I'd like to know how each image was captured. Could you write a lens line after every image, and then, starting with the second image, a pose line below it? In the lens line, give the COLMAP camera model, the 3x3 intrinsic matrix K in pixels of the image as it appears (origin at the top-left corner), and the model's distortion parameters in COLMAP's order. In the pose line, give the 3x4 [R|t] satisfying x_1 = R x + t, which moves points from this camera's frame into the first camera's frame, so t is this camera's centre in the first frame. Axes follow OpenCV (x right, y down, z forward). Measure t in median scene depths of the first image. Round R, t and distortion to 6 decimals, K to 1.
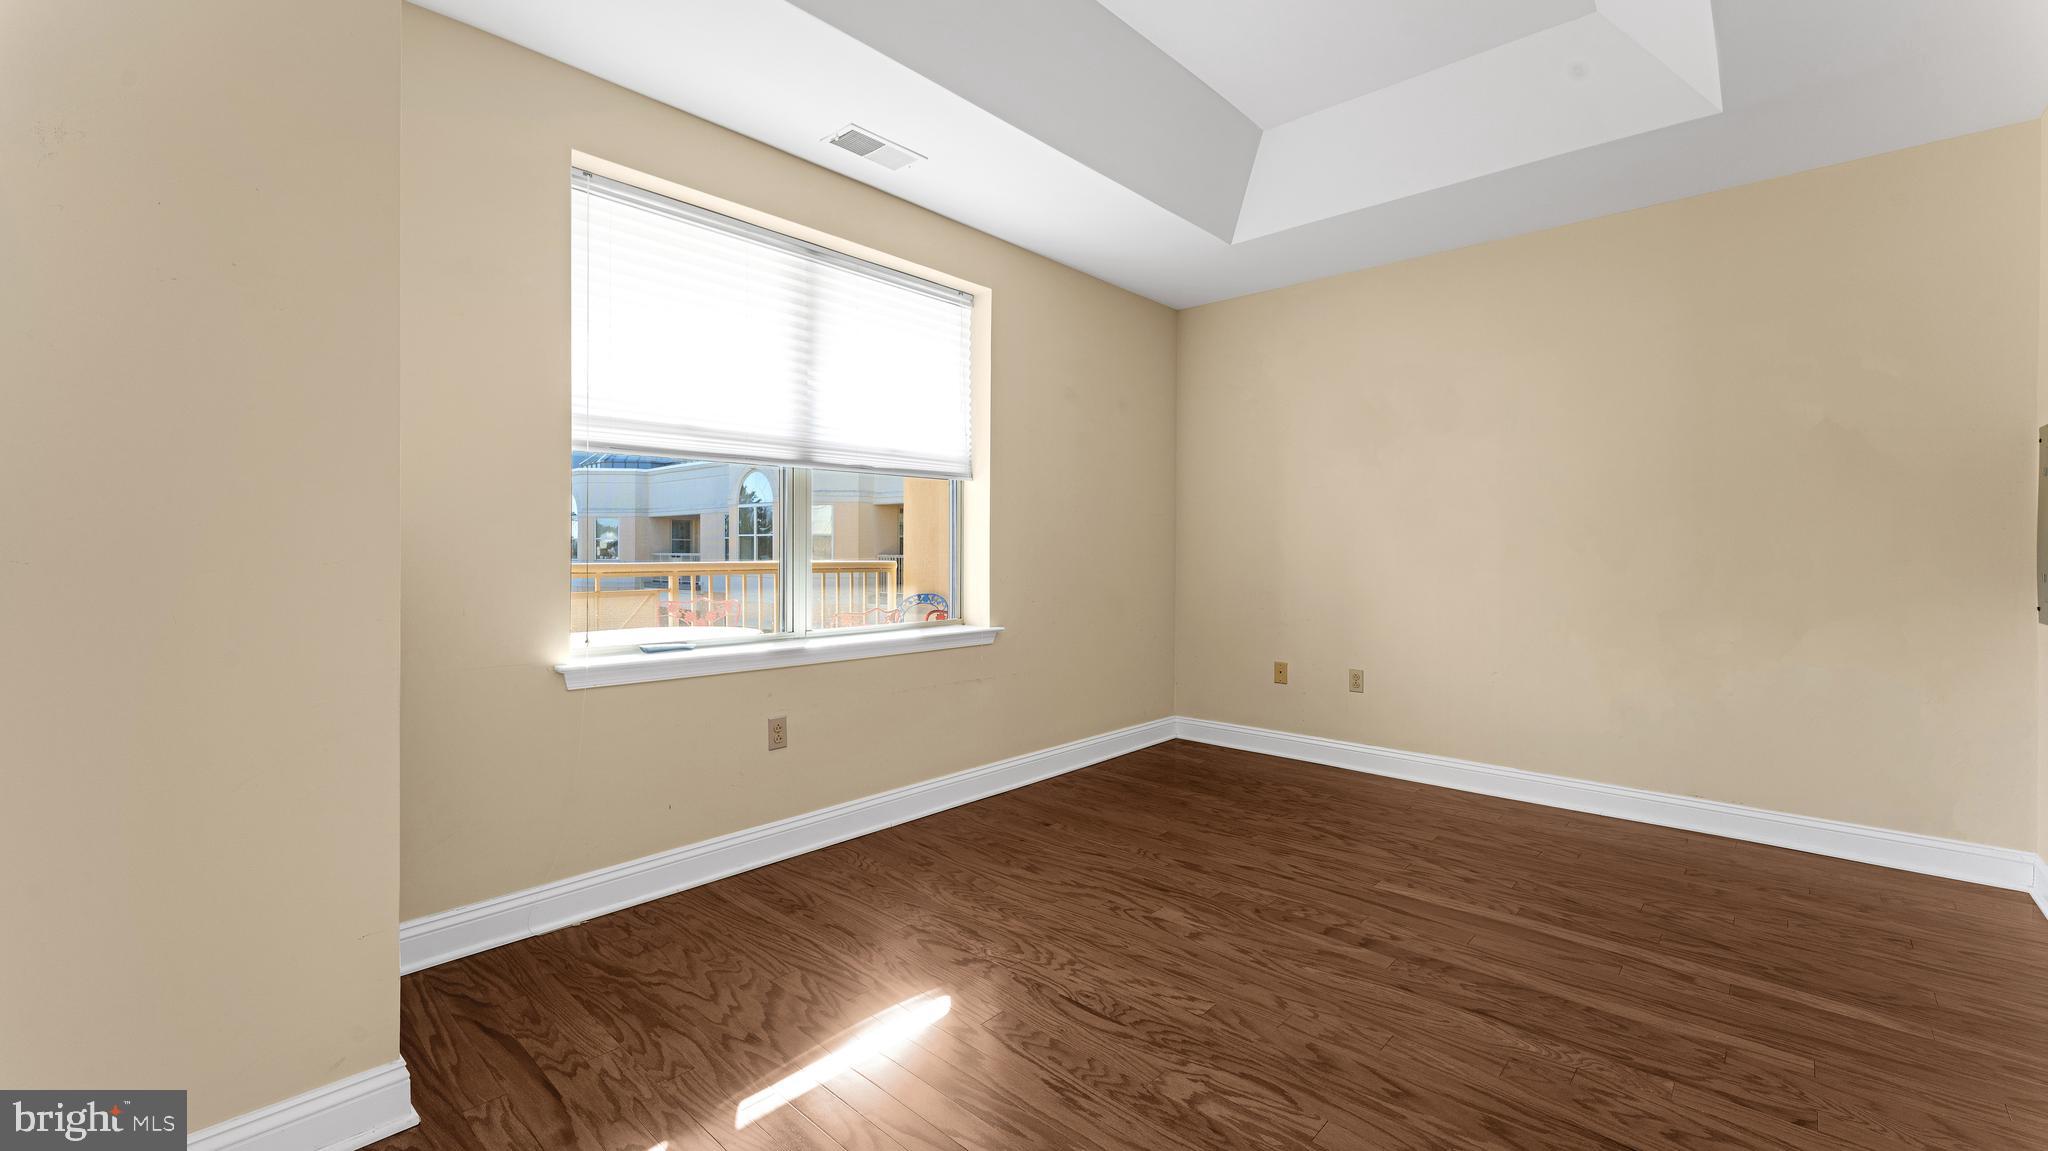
lens RADIAL K [[828.9, 0, 1012.2], [0, 828.9, 561.7], [0, 0, 1]] dist [-0.010096, 0.000341]
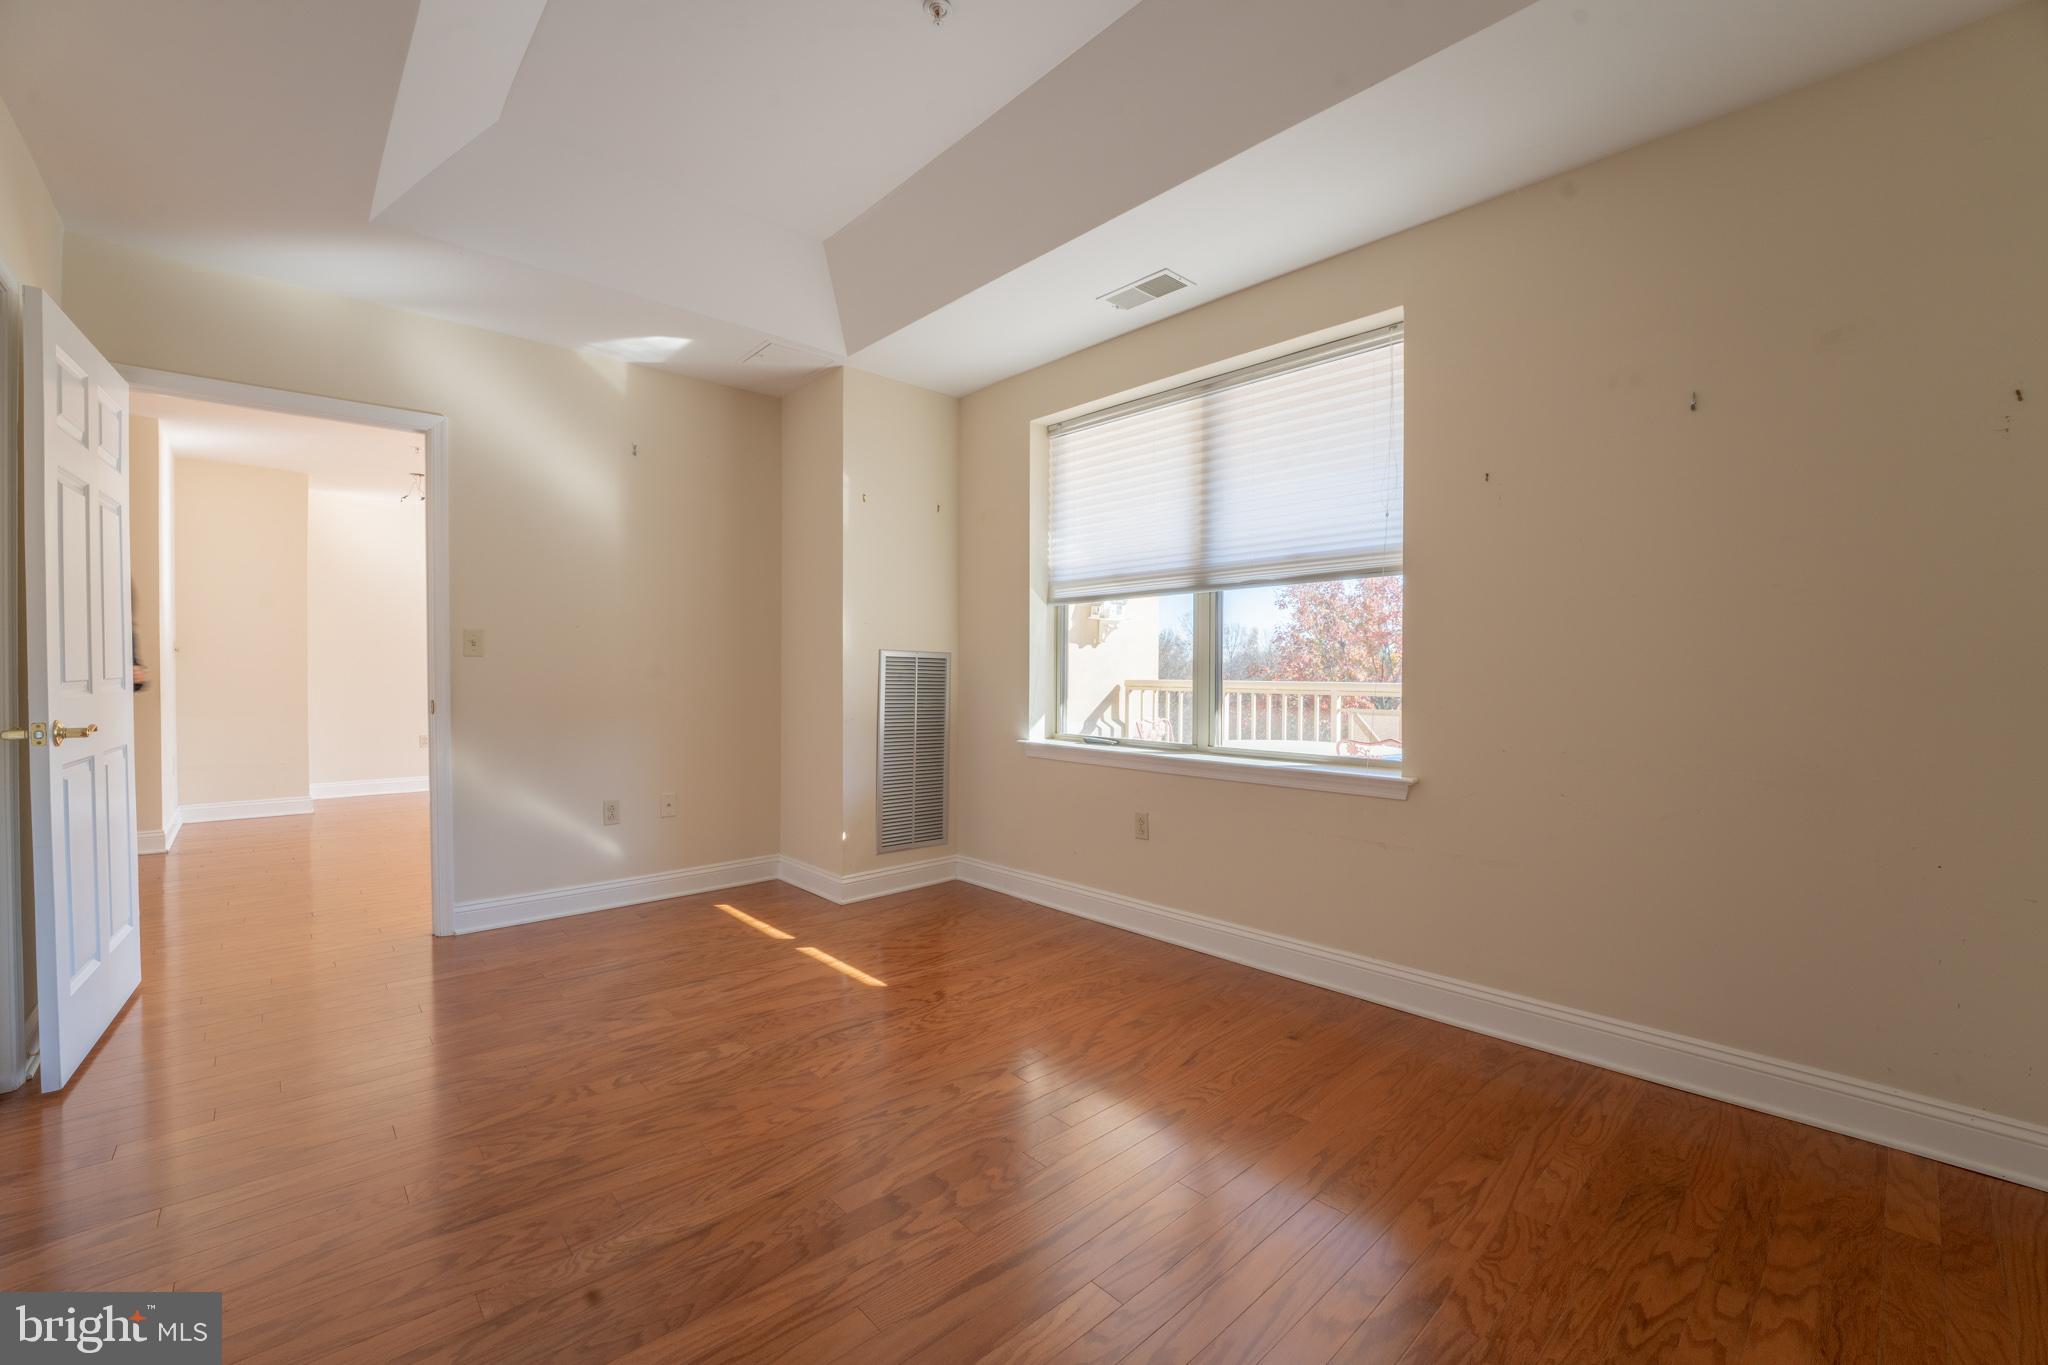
lens RADIAL K [[824.6, 0, 1011.7], [0, 824.6, 686.9], [0, 0, 1]] dist [-0.001370, -0.000379]
pose [[-0.077168, 0.021556, -0.996785, 1.203316], [-0.002157, 0.999760, 0.021787, -0.021186], [0.997016, 0.003831, -0.077103, 1.211454]]
